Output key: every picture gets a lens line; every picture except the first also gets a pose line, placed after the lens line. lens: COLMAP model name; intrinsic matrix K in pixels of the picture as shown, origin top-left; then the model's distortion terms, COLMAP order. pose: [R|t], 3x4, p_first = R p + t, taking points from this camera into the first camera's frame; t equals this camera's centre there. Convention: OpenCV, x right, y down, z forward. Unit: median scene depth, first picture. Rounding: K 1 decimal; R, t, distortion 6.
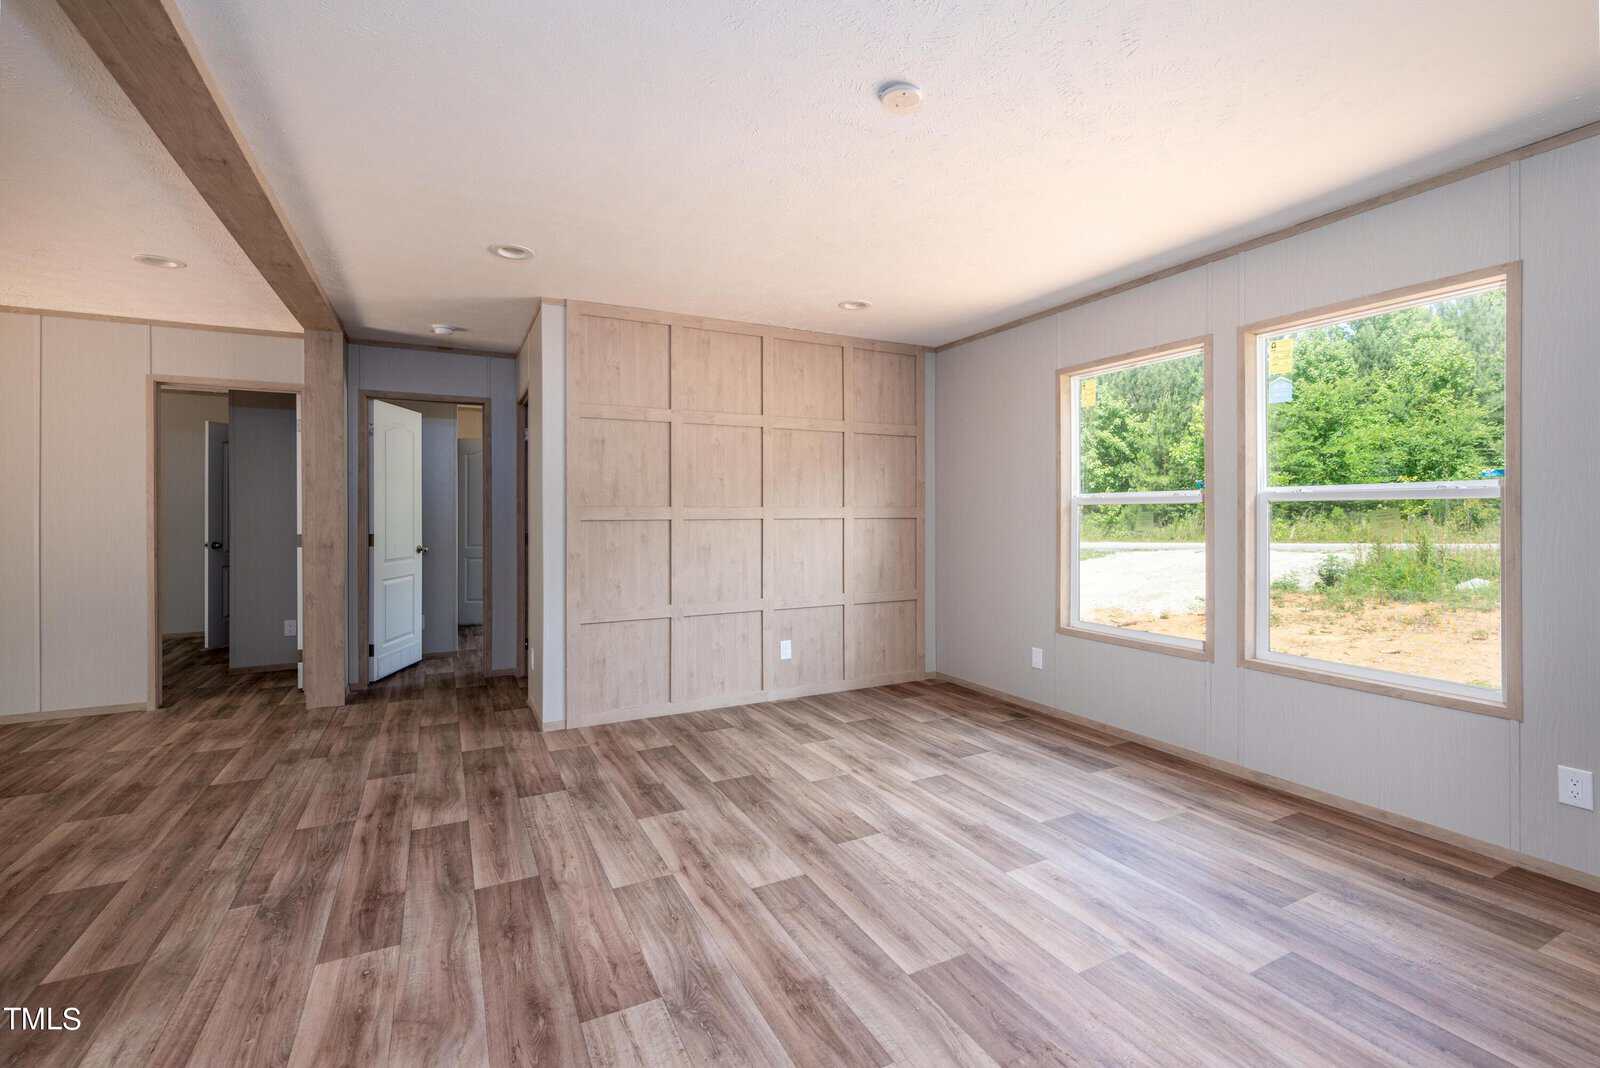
lens RADIAL K [[702.0, 0, 800.7], [0, 702.0, 518.3], [0, 0, 1]] dist [-0.000690, -0.000377]
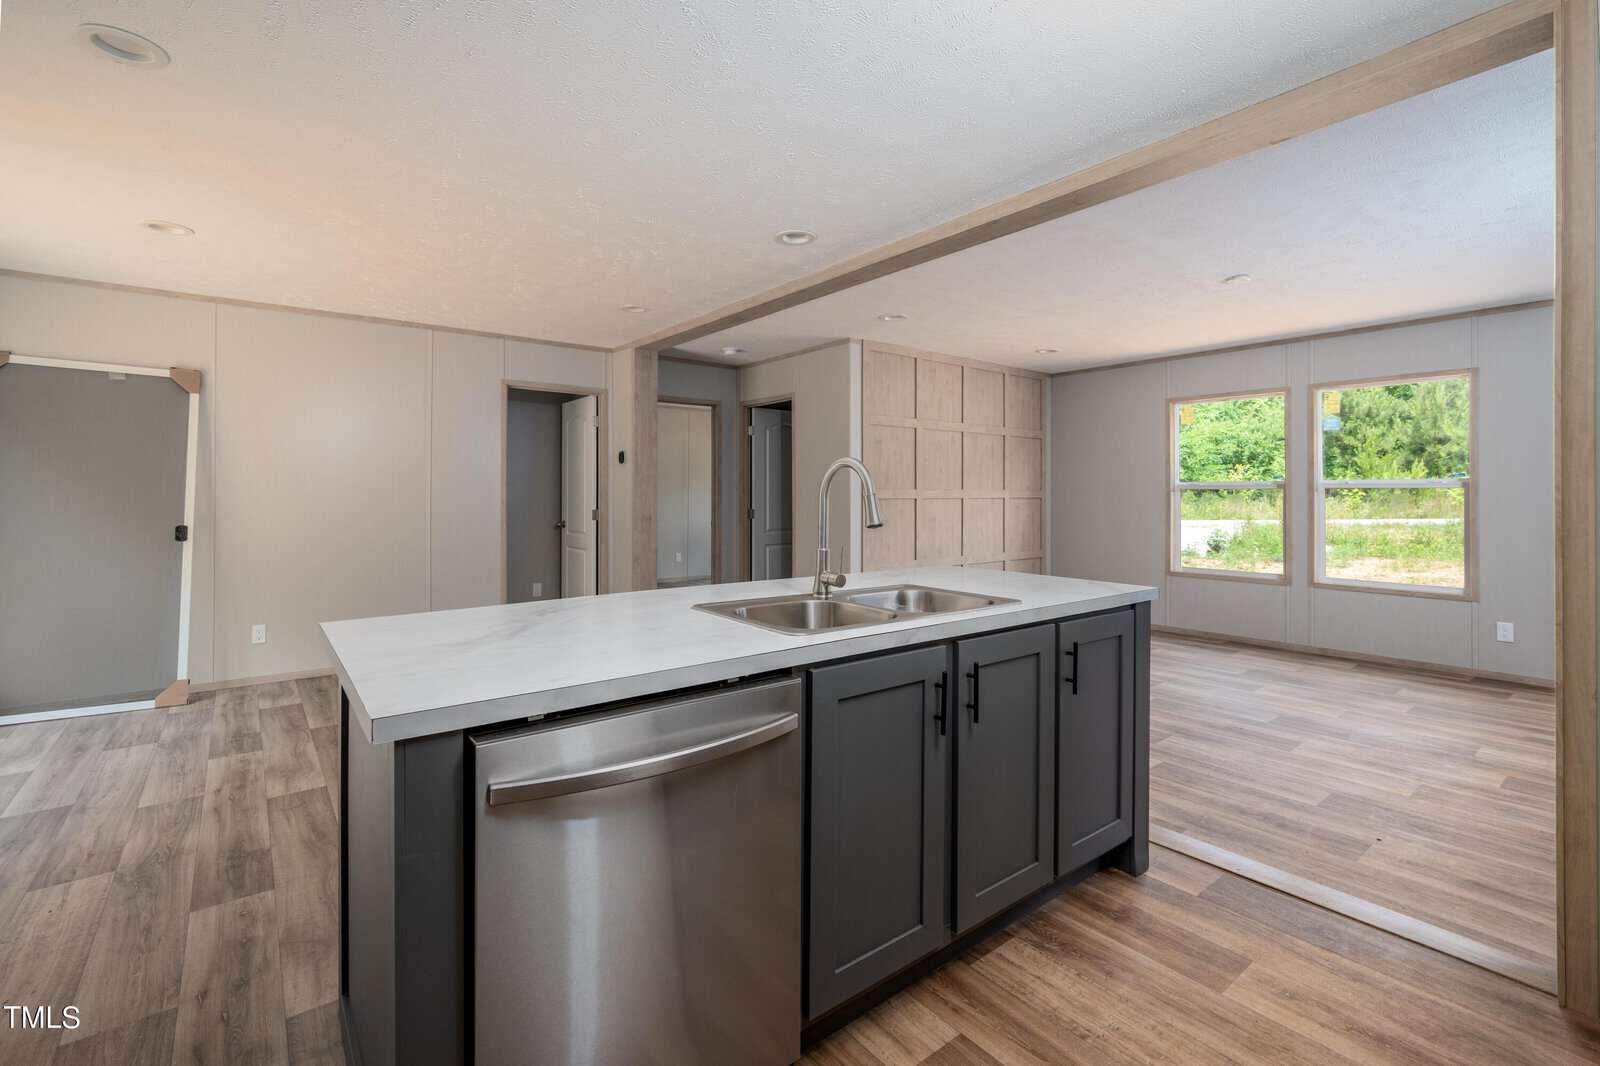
lens RADIAL K [[707.3, 0, 799.9], [0, 707.3, 500.3], [0, 0, 1]] dist [0.000351, 0.000018]
pose [[0.982259, 0.003270, 0.187502, -0.626009], [-0.003876, 0.999988, 0.002865, 0.002193], [-0.187490, -0.003541, 0.982260, -0.306230]]
